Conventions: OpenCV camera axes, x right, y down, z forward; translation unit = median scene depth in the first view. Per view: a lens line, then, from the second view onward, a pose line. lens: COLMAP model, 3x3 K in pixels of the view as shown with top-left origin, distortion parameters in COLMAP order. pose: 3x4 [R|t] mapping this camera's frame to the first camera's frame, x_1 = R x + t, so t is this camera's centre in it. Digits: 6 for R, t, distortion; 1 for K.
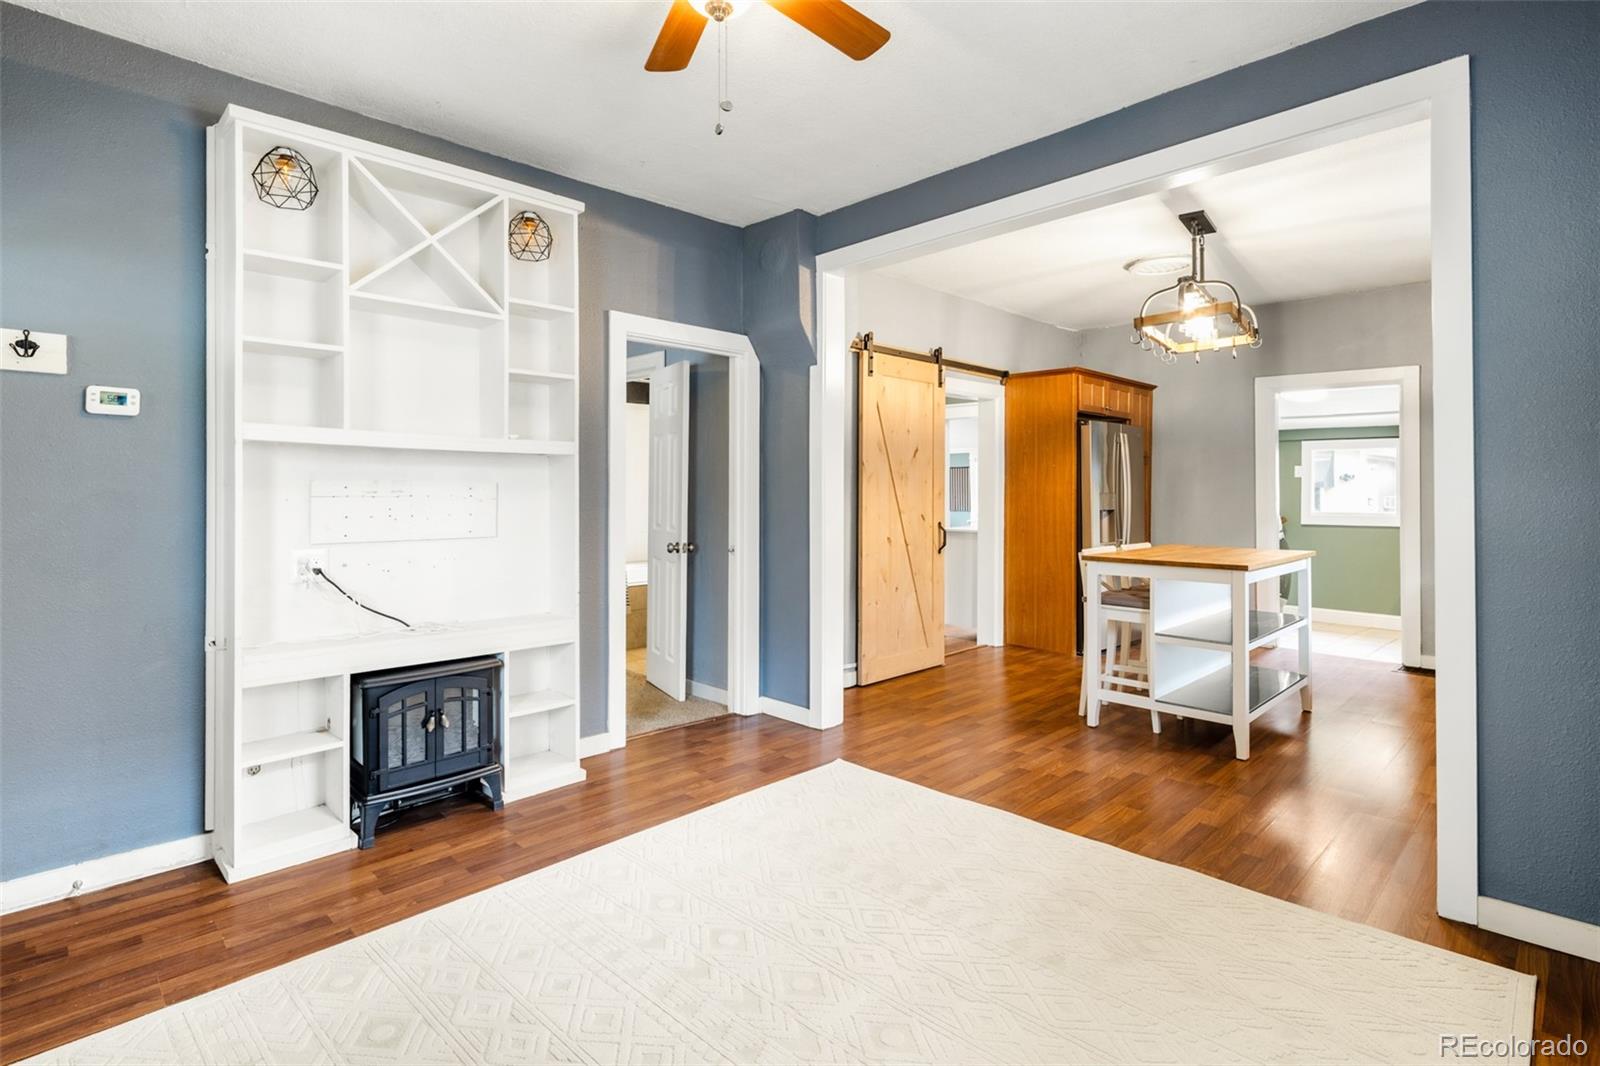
lens RADIAL K [[782.1, 0, 782.8], [0, 782.1, 483.6], [0, 0, 1]] dist [0.007737, -0.004411]
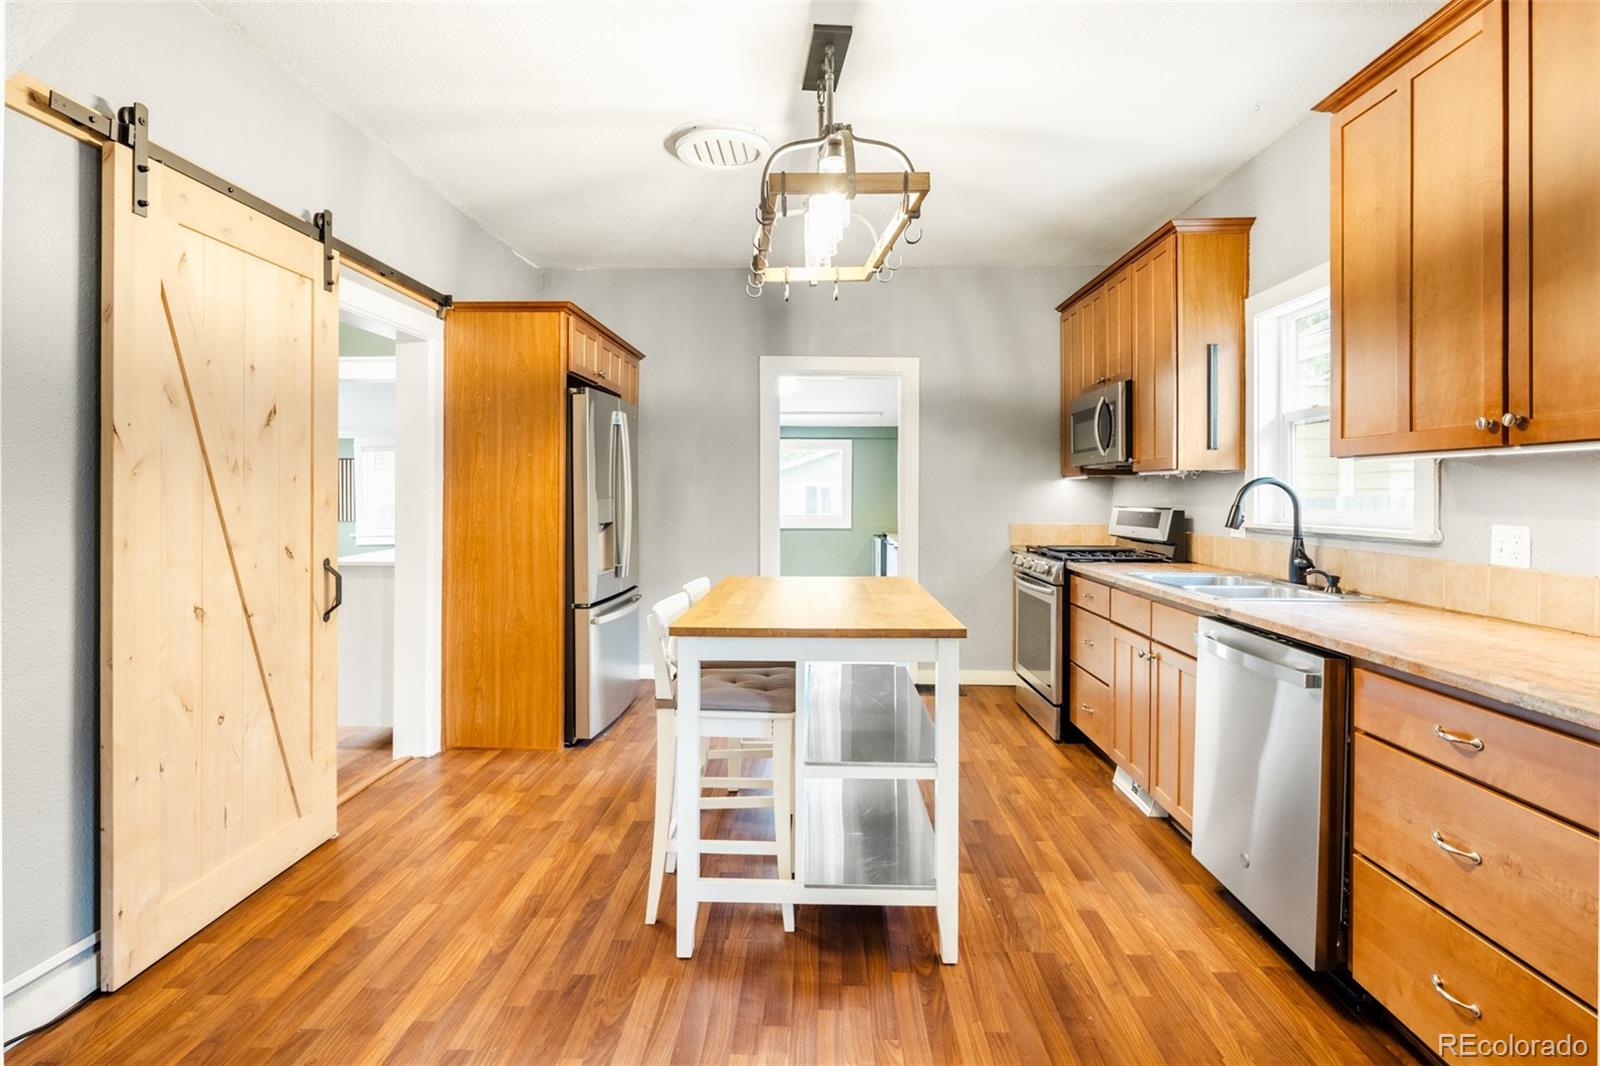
lens RADIAL K [[782.1, 0, 792.1], [0, 782.1, 494.7], [0, 0, 1]] dist [0.007737, -0.004411]
pose [[0.721865, -0.003466, 0.692025, 0.106842], [-0.006941, 0.999901, 0.012248, -0.000373], [-0.691999, -0.013645, 0.721770, 0.680927]]
